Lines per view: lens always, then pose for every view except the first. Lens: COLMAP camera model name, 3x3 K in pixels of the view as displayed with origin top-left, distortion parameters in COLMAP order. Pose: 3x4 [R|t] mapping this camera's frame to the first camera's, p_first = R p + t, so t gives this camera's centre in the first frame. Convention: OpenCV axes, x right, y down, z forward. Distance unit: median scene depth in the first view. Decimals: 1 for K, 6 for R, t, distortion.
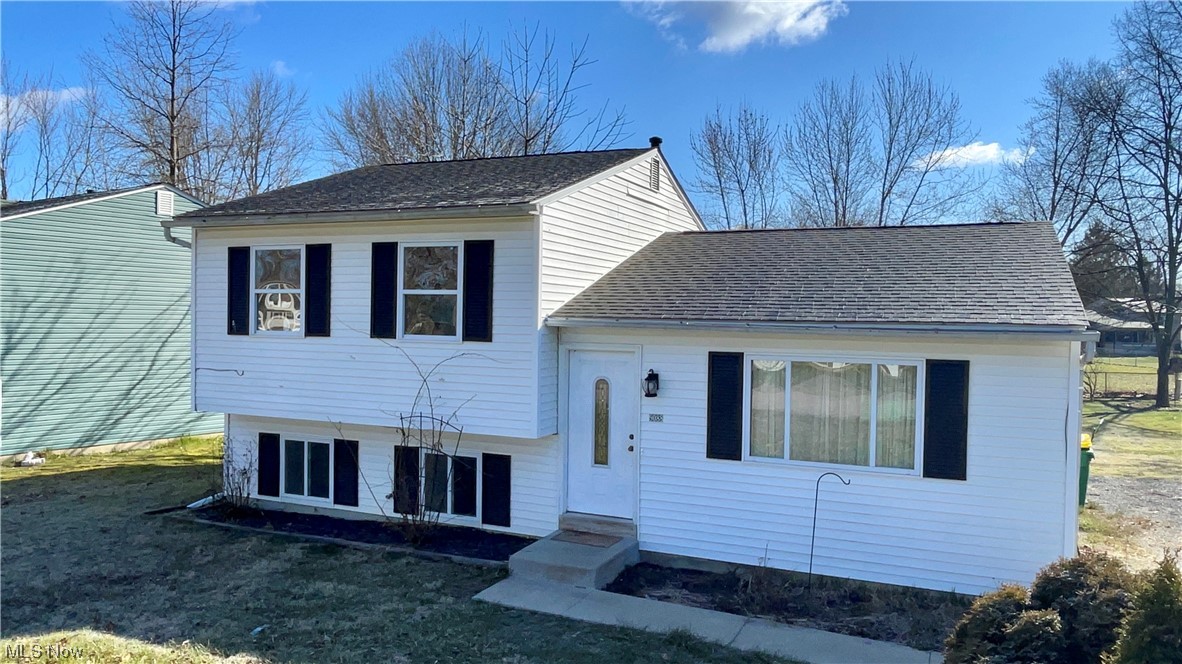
lens RADIAL K [[855.4, 0, 591.0], [0, 855.4, 332.0], [0, 0, 1]] dist [-0.004861, -0.002301]
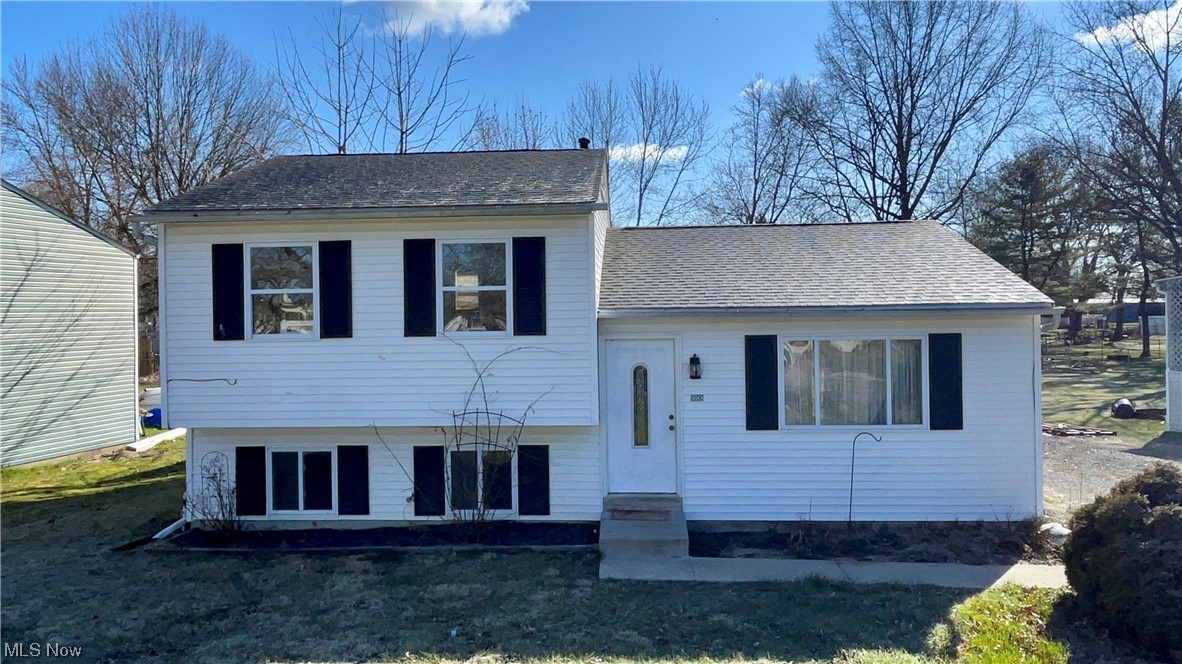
lens RADIAL K [[875.5, 0, 591.6], [0, 875.5, 299.8], [0, 0, 1]] dist [-0.001378, -0.001329]
pose [[0.937156, -0.027185, 0.347851, -0.423994], [0.036264, 0.999150, -0.019616, -0.008333], [-0.347022, 0.030998, 0.937344, -0.013170]]
